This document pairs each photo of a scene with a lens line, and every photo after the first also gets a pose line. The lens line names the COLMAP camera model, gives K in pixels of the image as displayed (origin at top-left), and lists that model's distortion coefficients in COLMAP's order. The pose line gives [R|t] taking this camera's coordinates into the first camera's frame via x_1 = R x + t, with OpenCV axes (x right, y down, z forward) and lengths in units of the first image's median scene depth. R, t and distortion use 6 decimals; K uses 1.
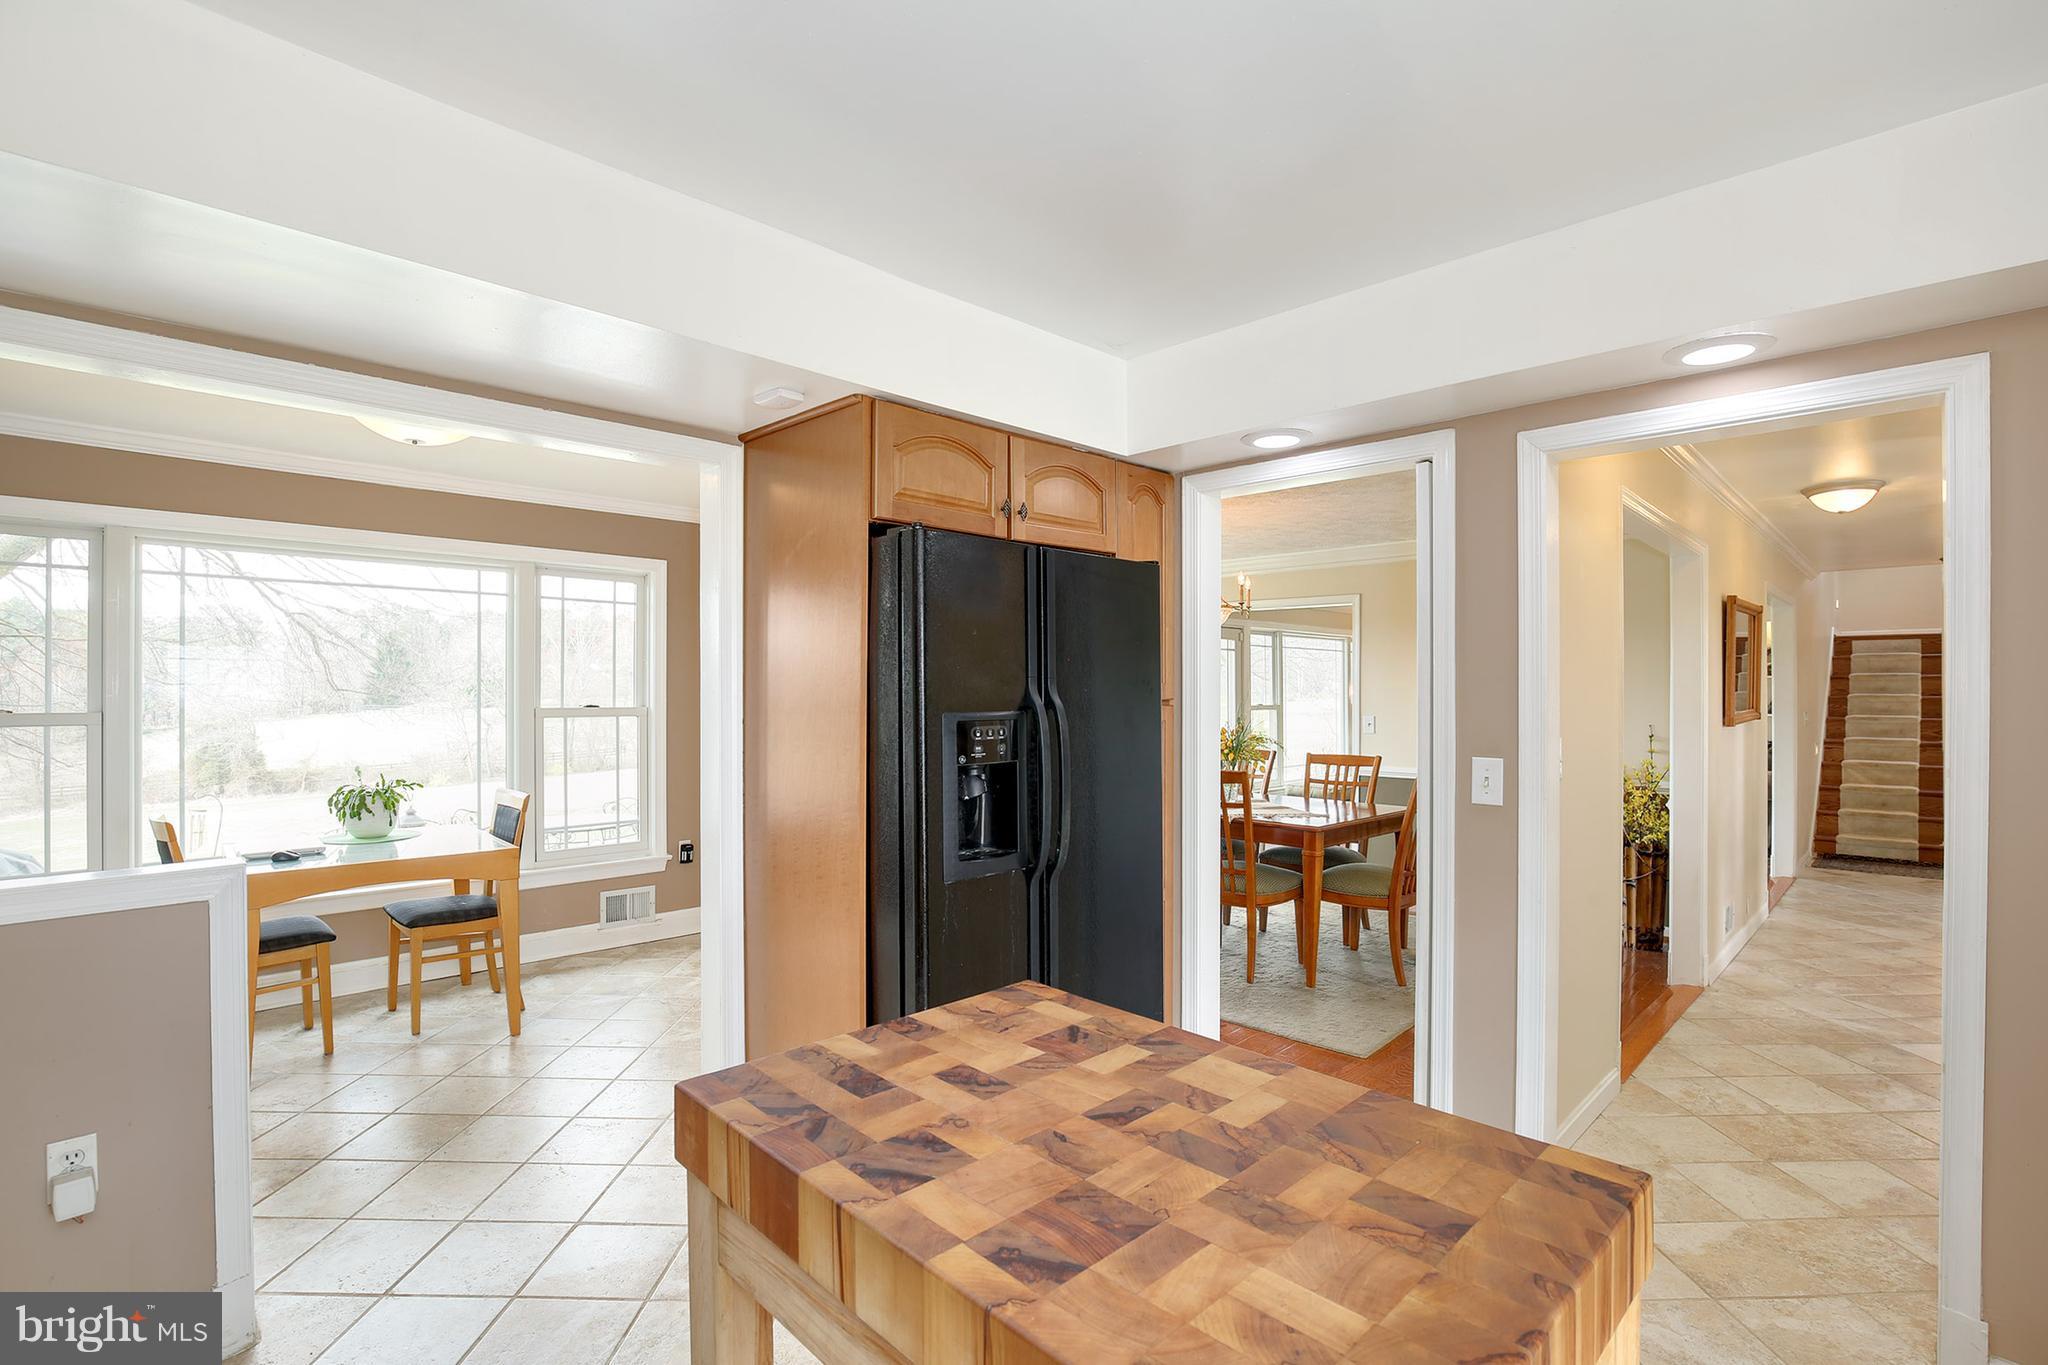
lens RADIAL K [[955.8, 0, 1034.9], [0, 955.8, 691.6], [0, 0, 1]] dist [-0.026533, 0.000044]
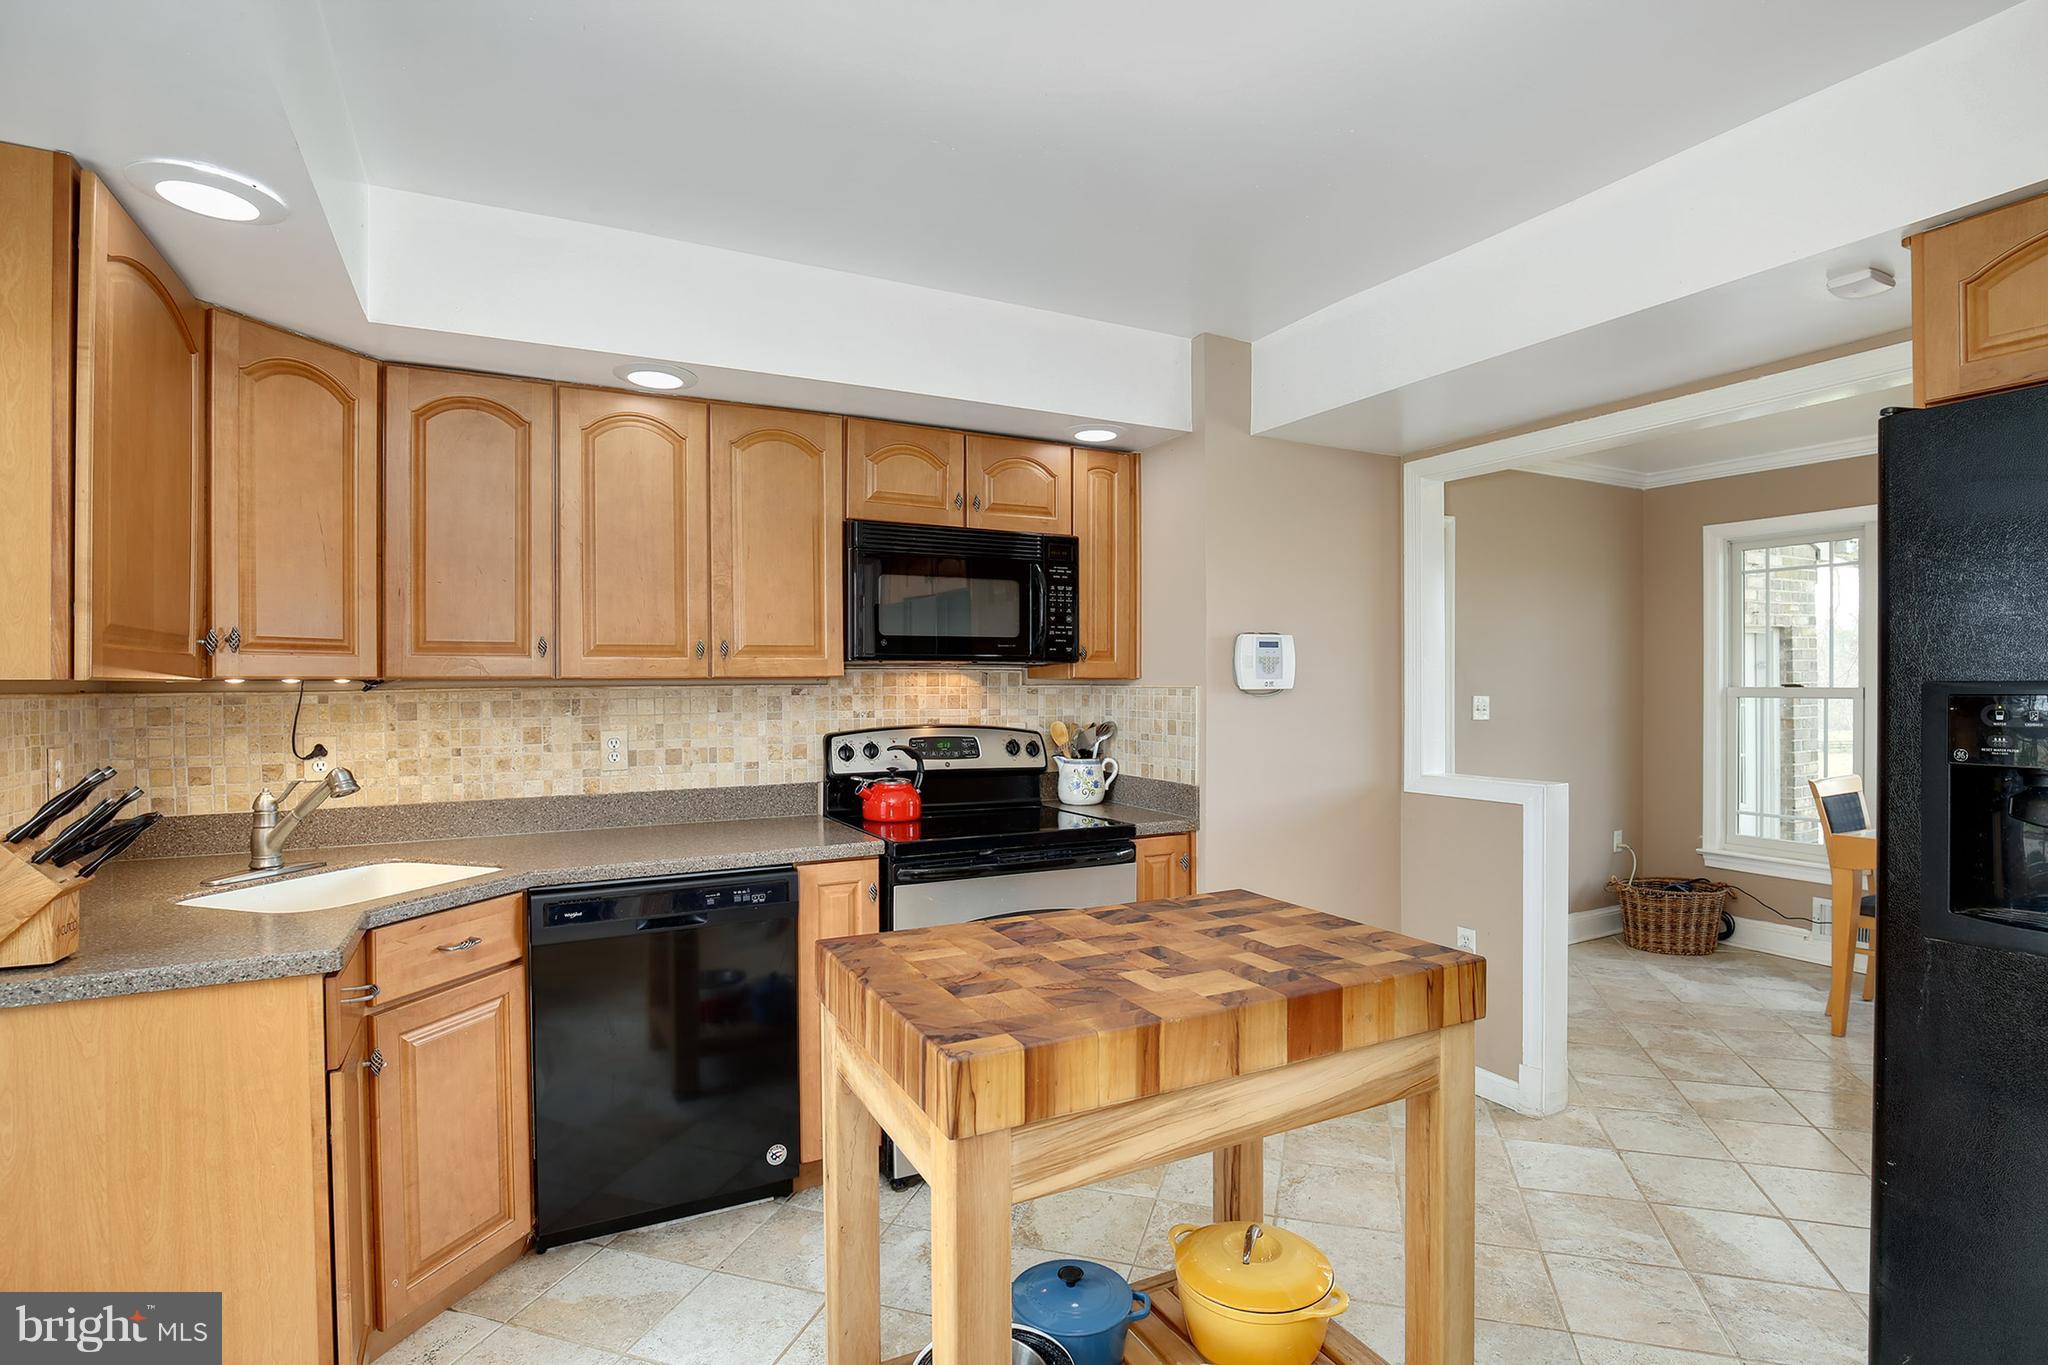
lens RADIAL K [[978.3, 0, 1024.0], [0, 978.3, 682.5], [0, 0, 1]] dist [-0.019287, -0.000232]
pose [[-0.306777, -0.001505, -0.951780, 1.534417], [-0.001063, 0.999999, -0.001239, 0.045513], [0.951781, 0.000632, -0.306778, 1.259295]]
